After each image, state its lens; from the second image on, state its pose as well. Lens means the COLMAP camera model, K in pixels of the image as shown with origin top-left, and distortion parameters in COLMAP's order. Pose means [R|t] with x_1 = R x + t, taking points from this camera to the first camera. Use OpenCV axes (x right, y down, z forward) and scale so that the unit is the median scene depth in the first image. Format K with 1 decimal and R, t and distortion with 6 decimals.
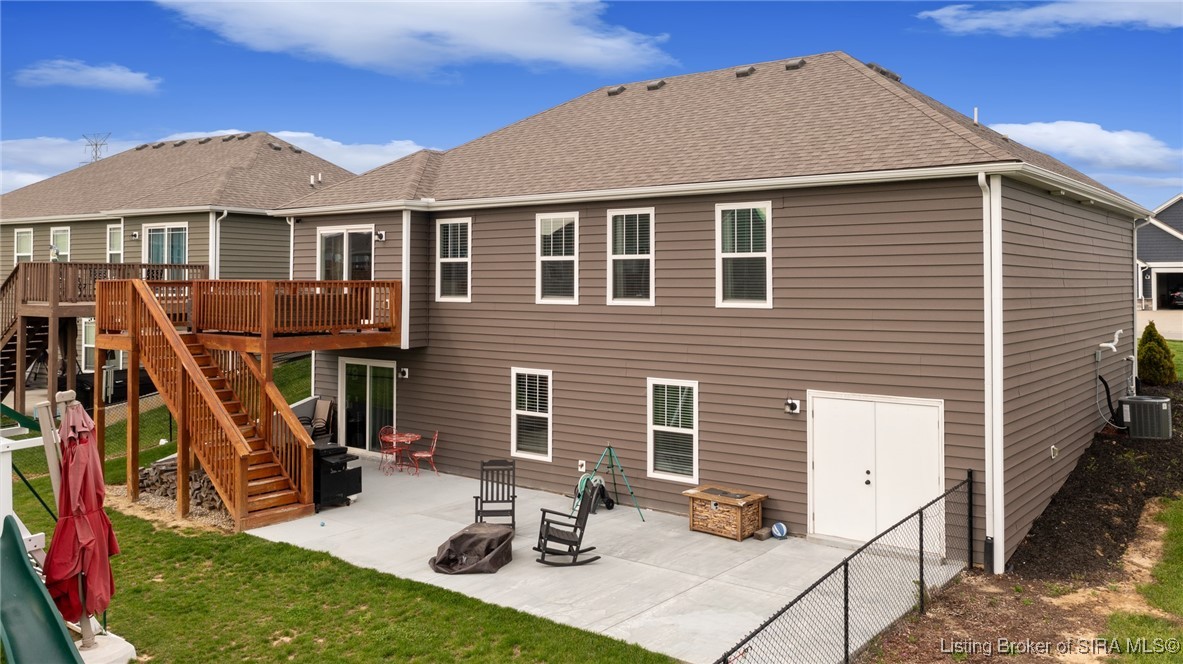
lens RADIAL K [[948.1, 0, 589.3], [0, 948.1, 256.5], [0, 0, 1]] dist [-0.002513, 0.002624]
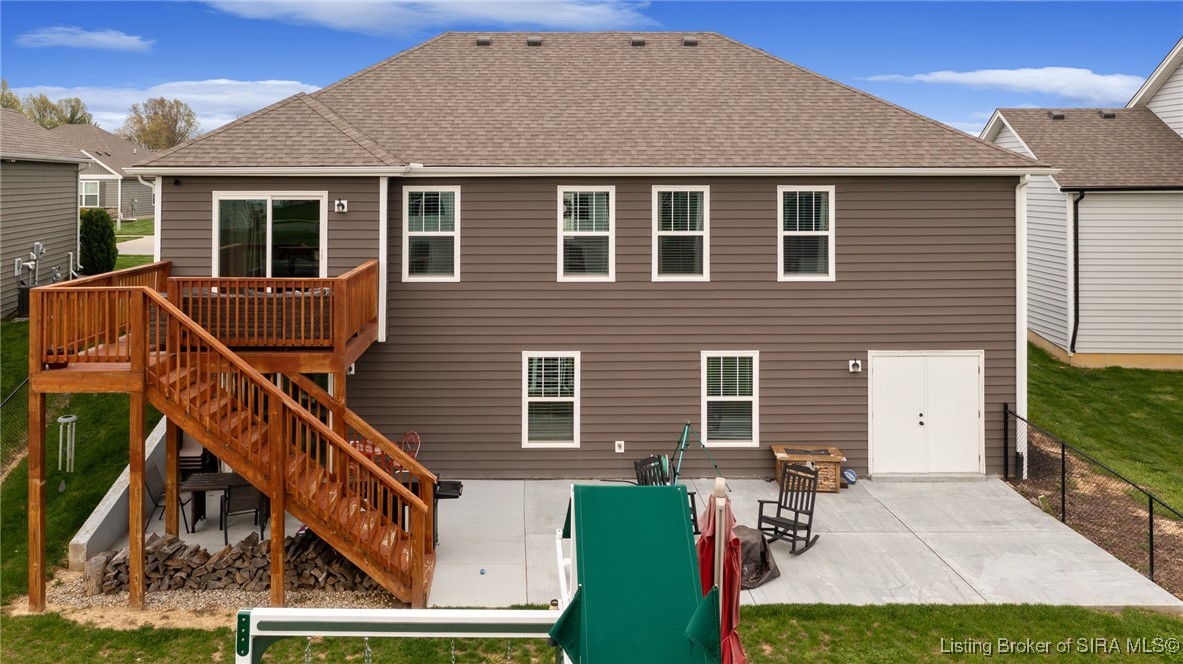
lens RADIAL K [[970.5, 0, 528.0], [0, 970.5, 171.2], [0, 0, 1]] dist [-0.001489, -0.002639]
pose [[0.791126, 0.002089, 0.611649, -0.708103], [-0.012874, 0.999830, 0.013235, -0.076429], [-0.611517, -0.018345, 0.791018, 0.276055]]
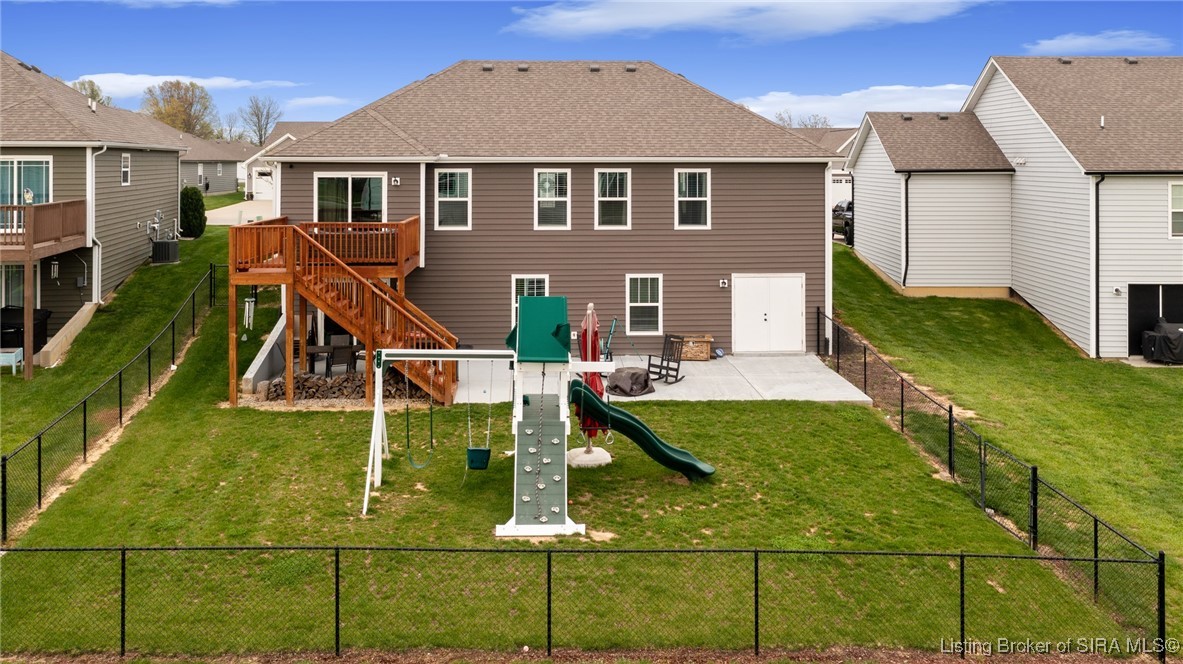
lens RADIAL K [[973.9, 0, 563.2], [0, 973.9, 163.4], [0, 0, 1]] dist [-0.001473, 0.002013]
pose [[0.775673, -0.003946, 0.631122, -1.030561], [-0.014217, 0.999617, 0.023723, -0.095193], [-0.630974, -0.027374, 0.775321, -0.204568]]
